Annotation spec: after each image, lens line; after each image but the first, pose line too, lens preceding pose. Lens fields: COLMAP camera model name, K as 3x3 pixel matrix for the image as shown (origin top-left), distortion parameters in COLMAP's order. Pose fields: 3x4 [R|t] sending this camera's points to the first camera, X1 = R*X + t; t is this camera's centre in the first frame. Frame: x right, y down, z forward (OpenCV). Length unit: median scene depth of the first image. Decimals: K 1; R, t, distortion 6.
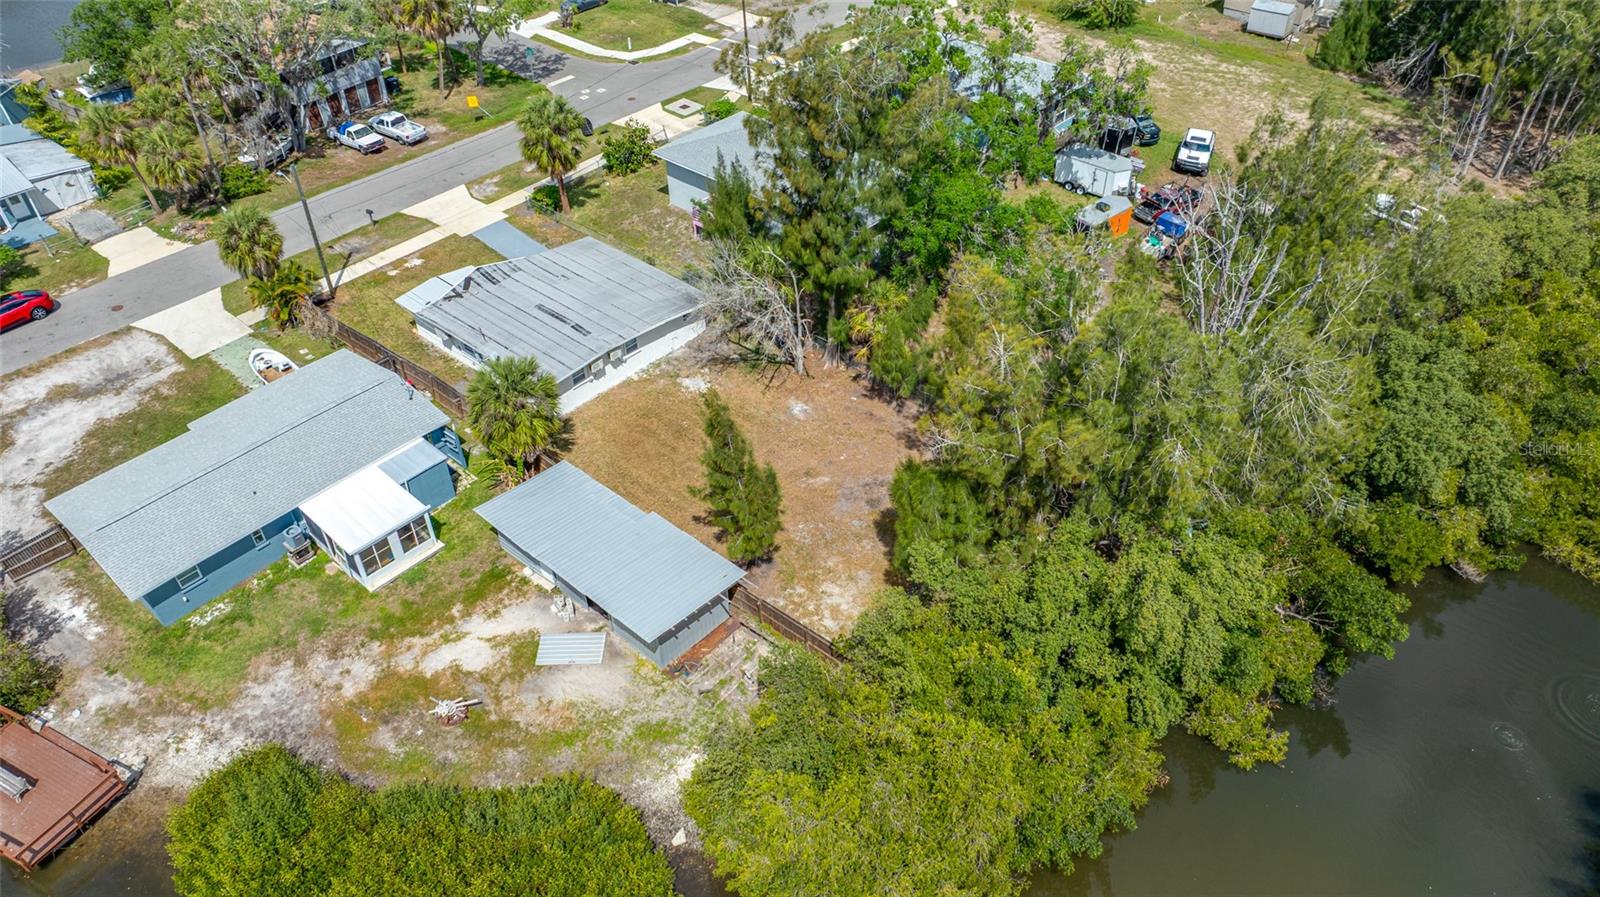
lens RADIAL K [[1127.9, 0, 800.0], [0, 1127.9, 448.5], [0, 0, 1]] dist [-0.032345, 0.031686]
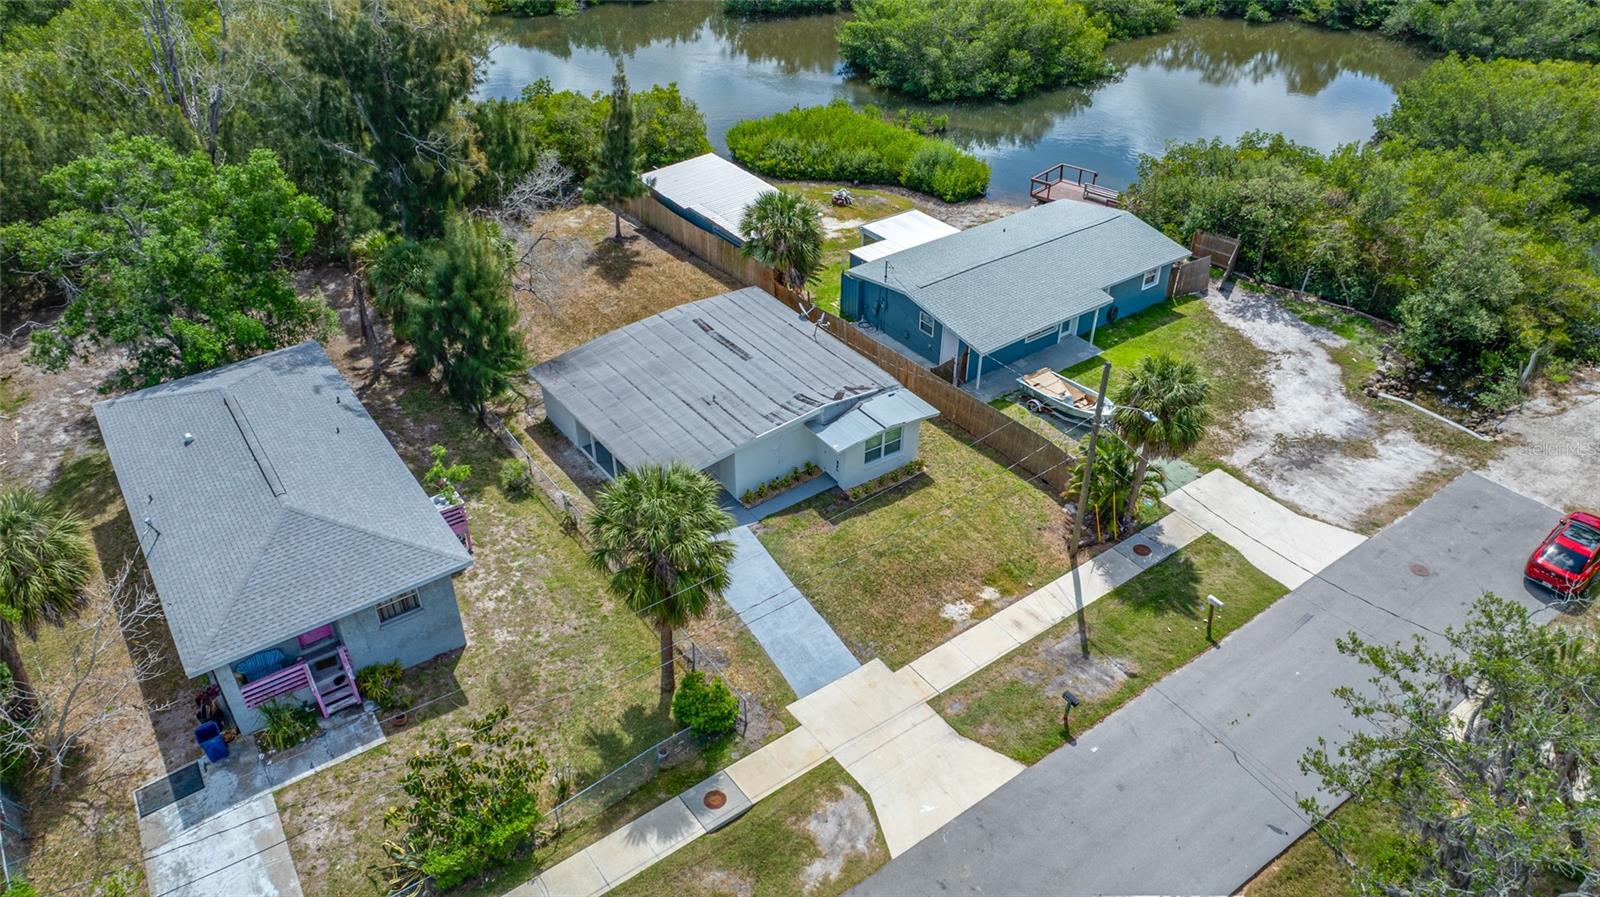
lens RADIAL K [[1127.9, 0, 800.0], [0, 1127.9, 448.5], [0, 0, 1]] dist [-0.032345, 0.031686]
pose [[-0.976768, -0.112424, 0.182441, -0.350335], [0.146041, 0.273826, 0.950627, -0.711038], [-0.156830, 0.955186, -0.251046, 1.047210]]
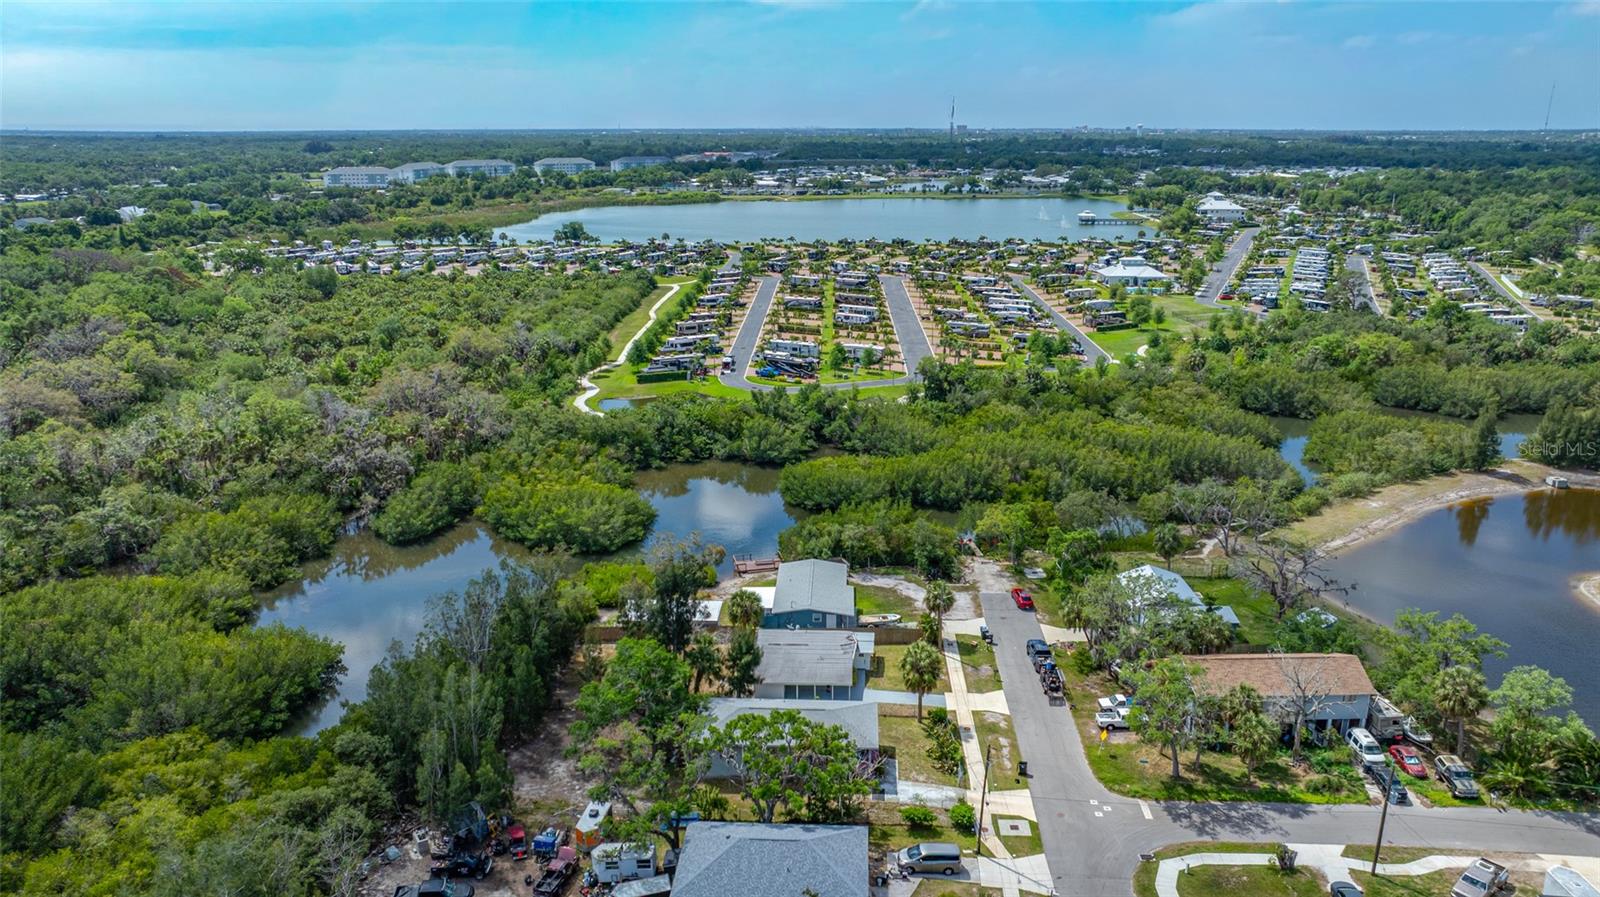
lens RADIAL K [[1127.9, 0, 800.0], [0, 1127.9, 448.5], [0, 0, 1]] dist [-0.032345, 0.031686]
pose [[-0.772992, 0.189606, -0.605420, 0.776394], [-0.393253, 0.605639, 0.691775, -1.445236], [0.497831, 0.772820, -0.393591, 1.267282]]
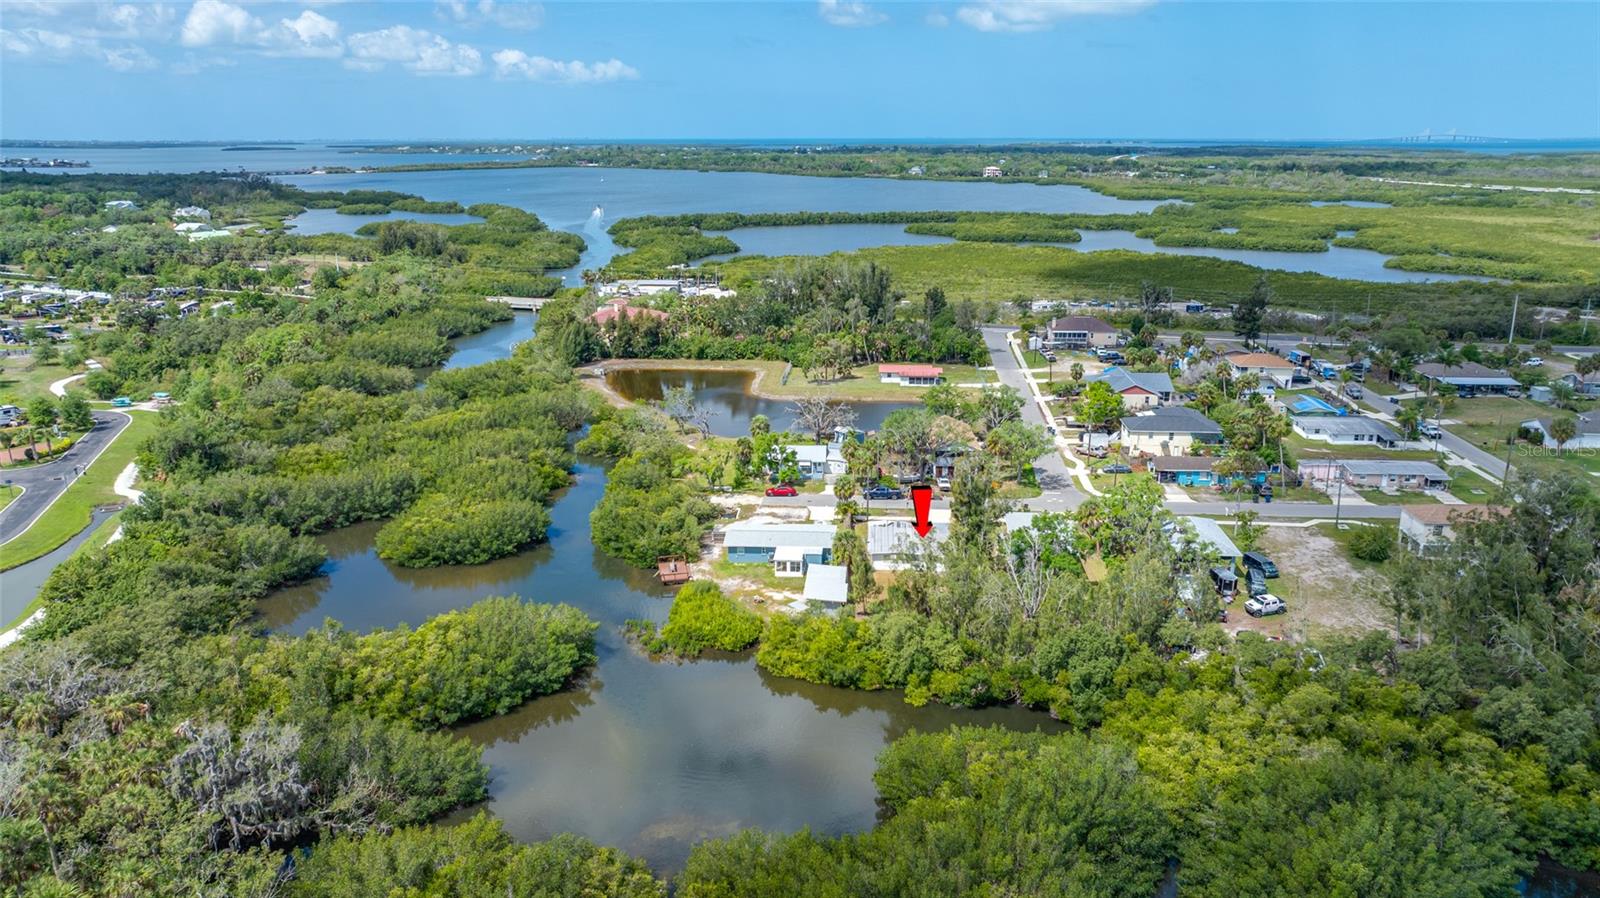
lens RADIAL K [[1127.9, 0, 800.0], [0, 1127.9, 449.0], [0, 0, 1]] dist [-0.032345, 0.031686]
pose [[0.610762, 0.225931, -0.758897, 1.293744], [-0.509382, 0.845889, -0.158122, 0.192012], [0.606218, 0.483143, 0.631722, -0.727078]]
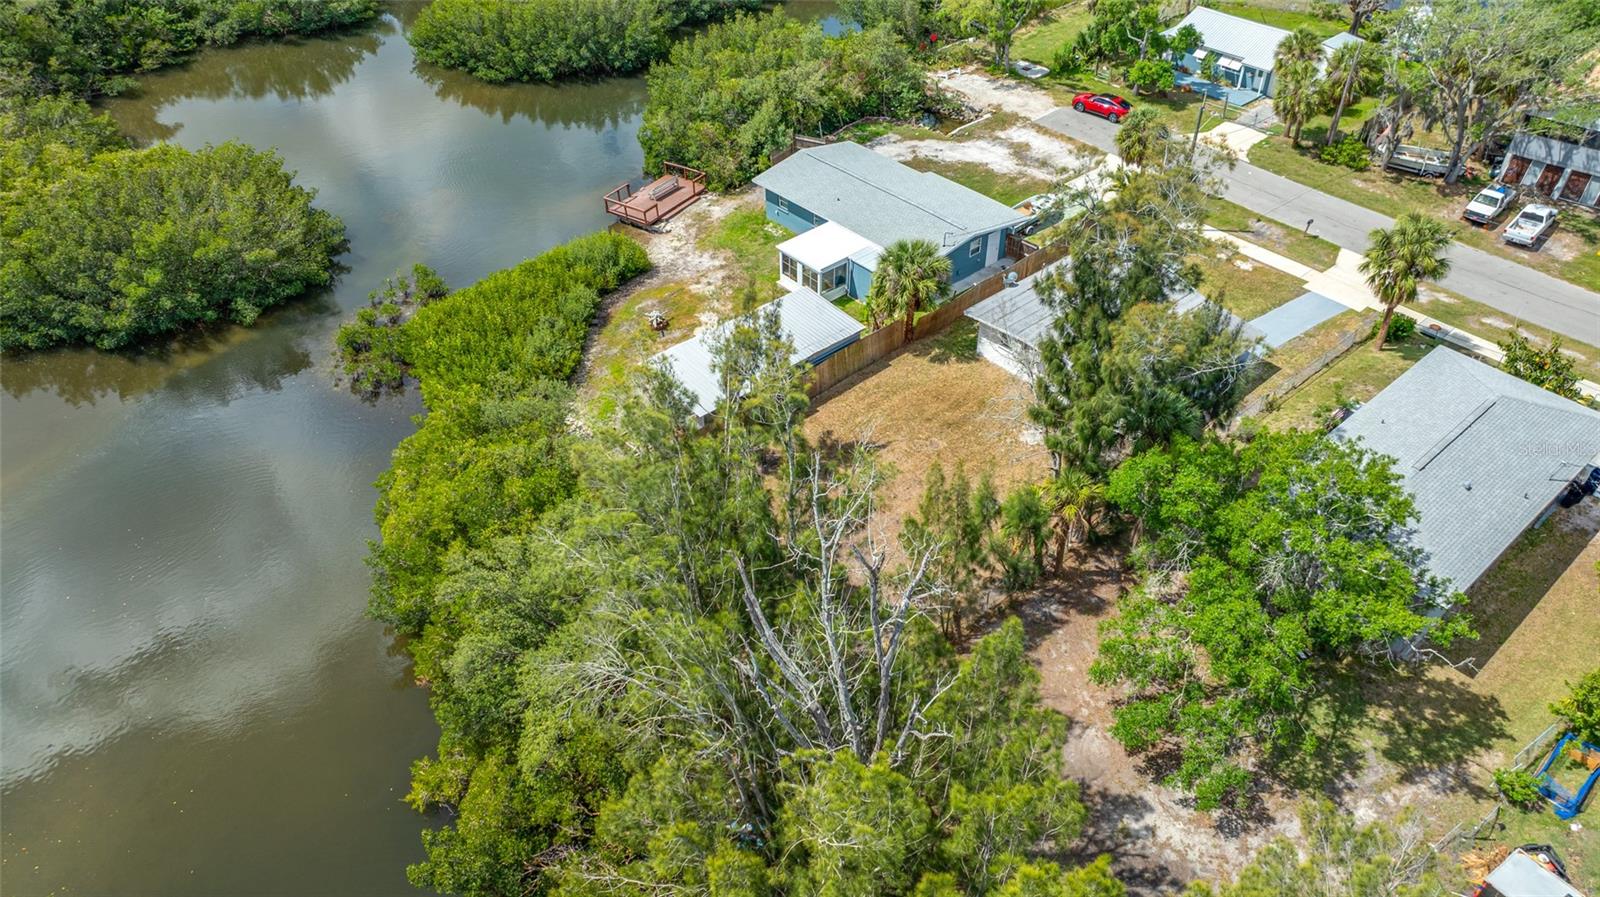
lens RADIAL K [[1127.9, 0, 800.0], [0, 1127.9, 448.5], [0, 0, 1]] dist [-0.032345, 0.031686]
pose [[-0.125113, 0.643580, -0.755083, 0.538865], [-0.624955, 0.539976, 0.563789, -0.380332], [0.770570, 0.542430, 0.334651, 0.443990]]
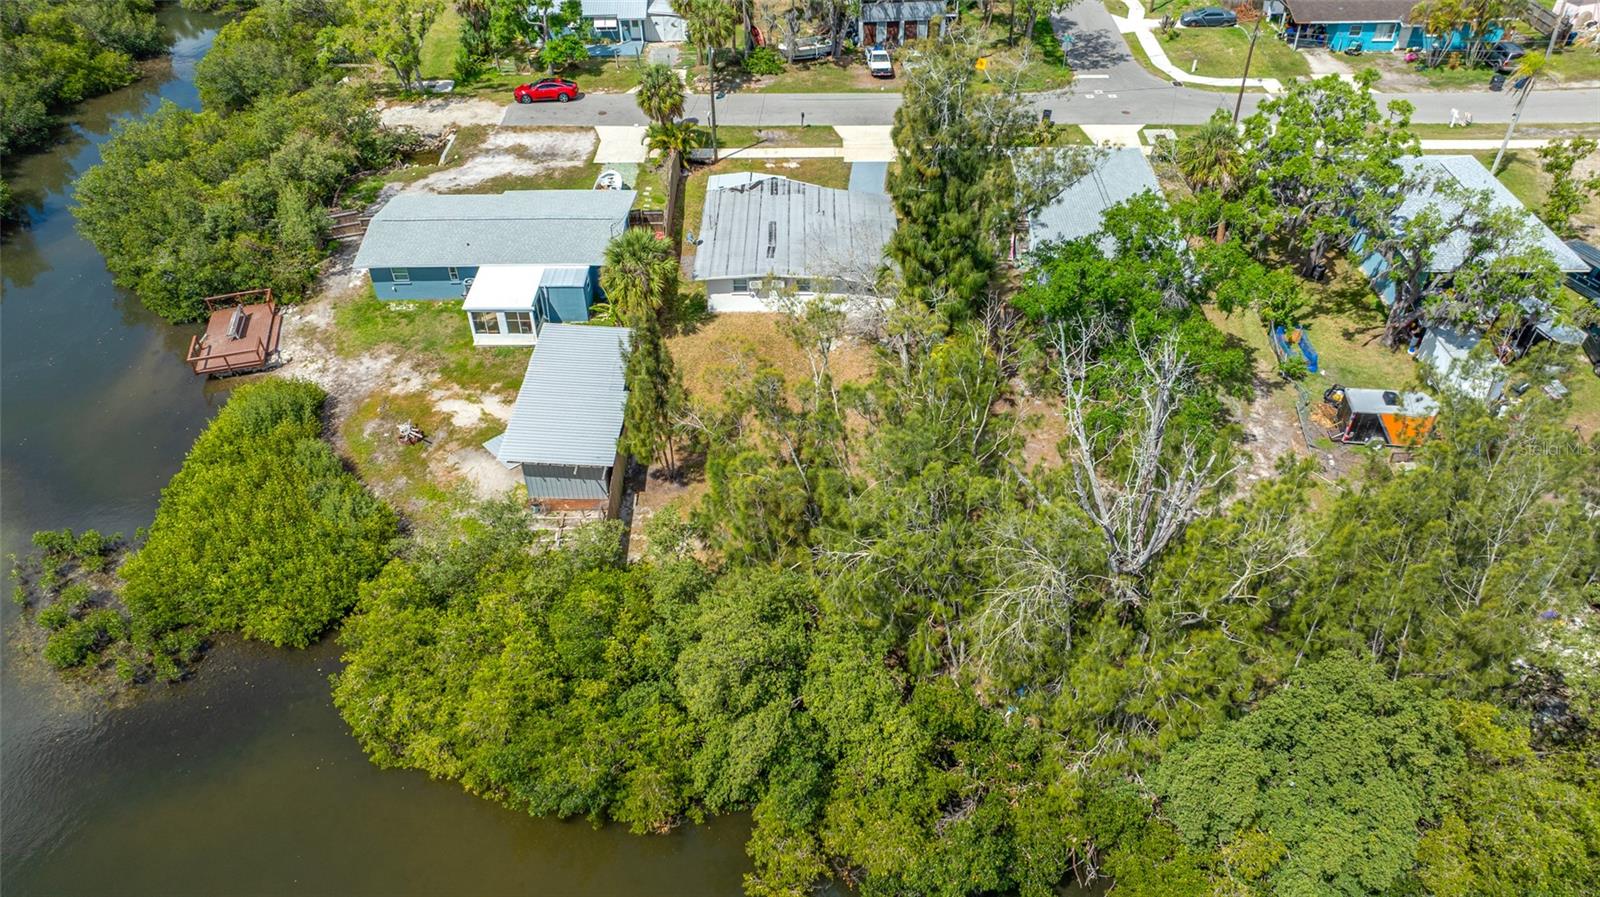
lens RADIAL K [[1127.9, 0, 800.0], [0, 1127.9, 448.5], [0, 0, 1]] dist [-0.032345, 0.031686]
pose [[0.657820, 0.485893, -0.575483, 0.449269], [-0.480212, 0.859206, 0.176529, -0.120626], [0.580232, 0.160229, 0.798534, 0.133695]]
